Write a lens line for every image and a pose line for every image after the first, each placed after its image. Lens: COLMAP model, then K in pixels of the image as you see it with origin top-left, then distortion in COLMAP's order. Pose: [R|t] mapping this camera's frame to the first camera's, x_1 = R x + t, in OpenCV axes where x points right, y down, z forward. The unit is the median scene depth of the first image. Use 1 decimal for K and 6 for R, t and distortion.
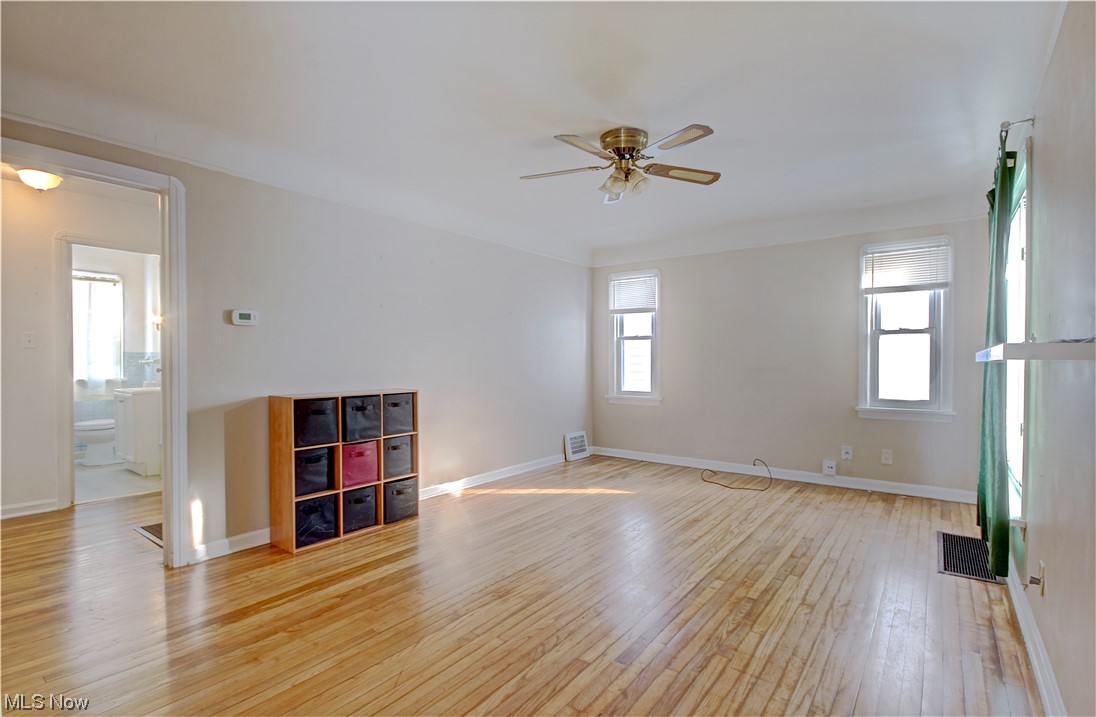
lens RADIAL K [[513.4, 0, 548.0], [0, 513.4, 358.5], [0, 0, 1]] dist [-0.004524, -0.000523]
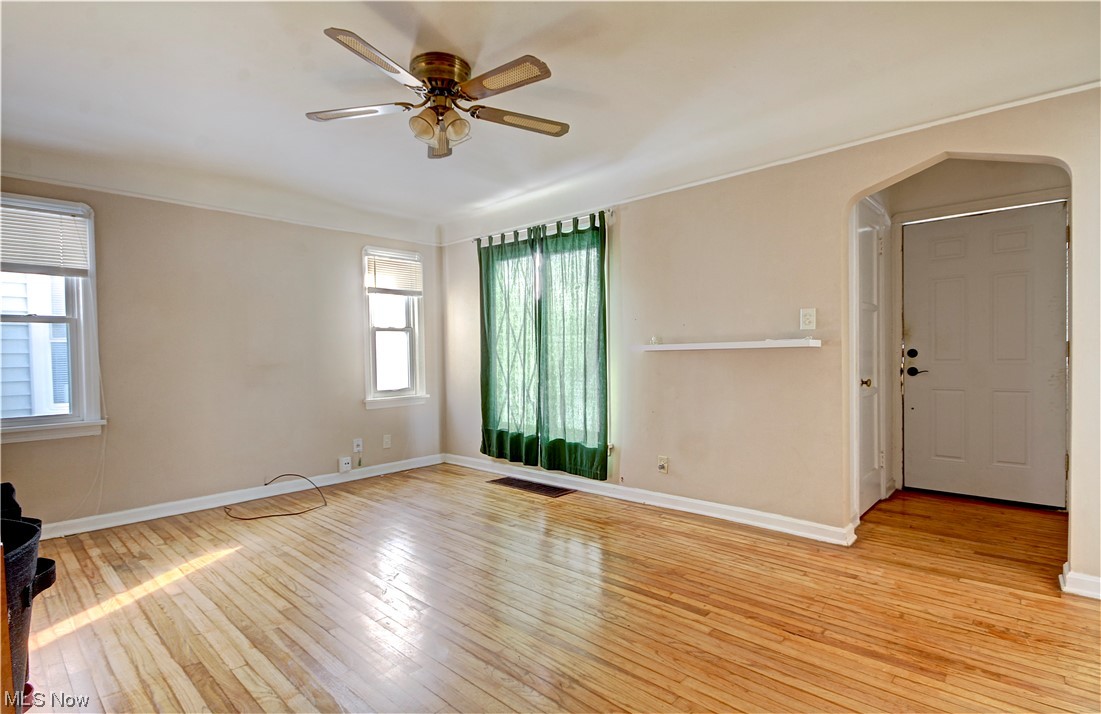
lens RADIAL K [[535.7, 0, 550.5], [0, 535.7, 357.0], [0, 0, 1]] dist [-0.002286, -0.000468]
pose [[0.097889, -0.005434, 0.995183, -0.768590], [0.013504, 0.999900, 0.004131, 0.013835], [-0.995106, 0.013034, 0.097952, 0.885611]]
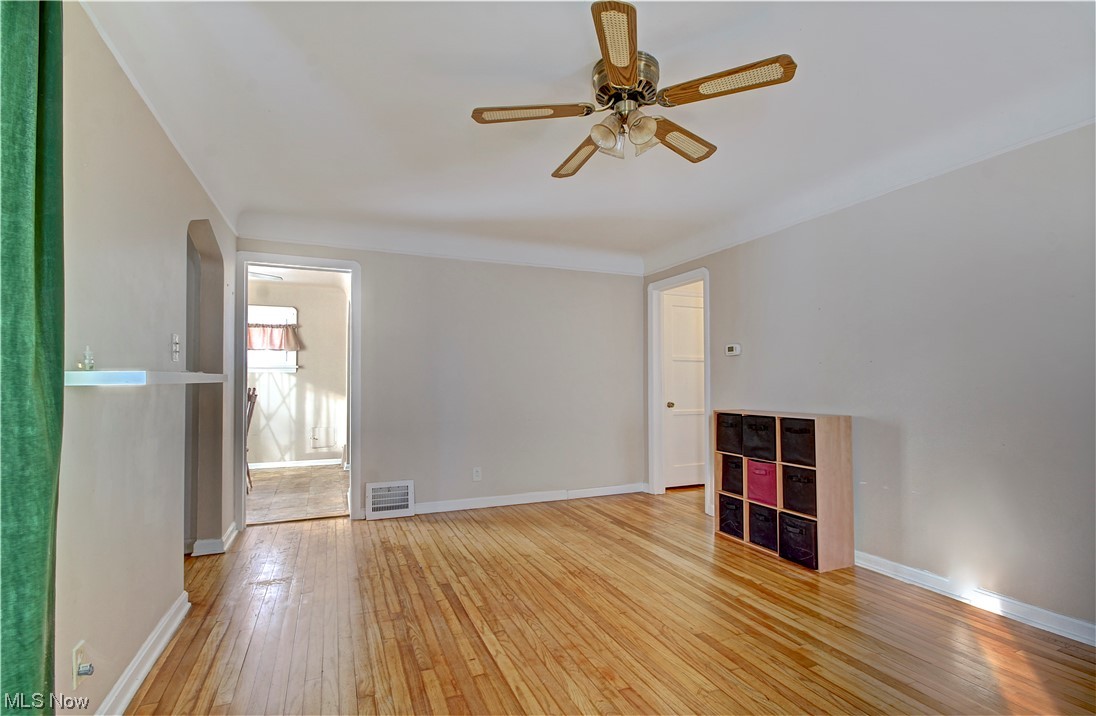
lens RADIAL K [[513.4, 0, 548.0], [0, 513.4, 358.0], [0, 0, 1]] dist [-0.004524, -0.000523]
pose [[-0.499117, -0.039241, -0.865645, 0.948981], [0.004406, 0.998846, -0.047819, 0.007456], [0.866523, -0.027681, -0.498369, 1.466562]]
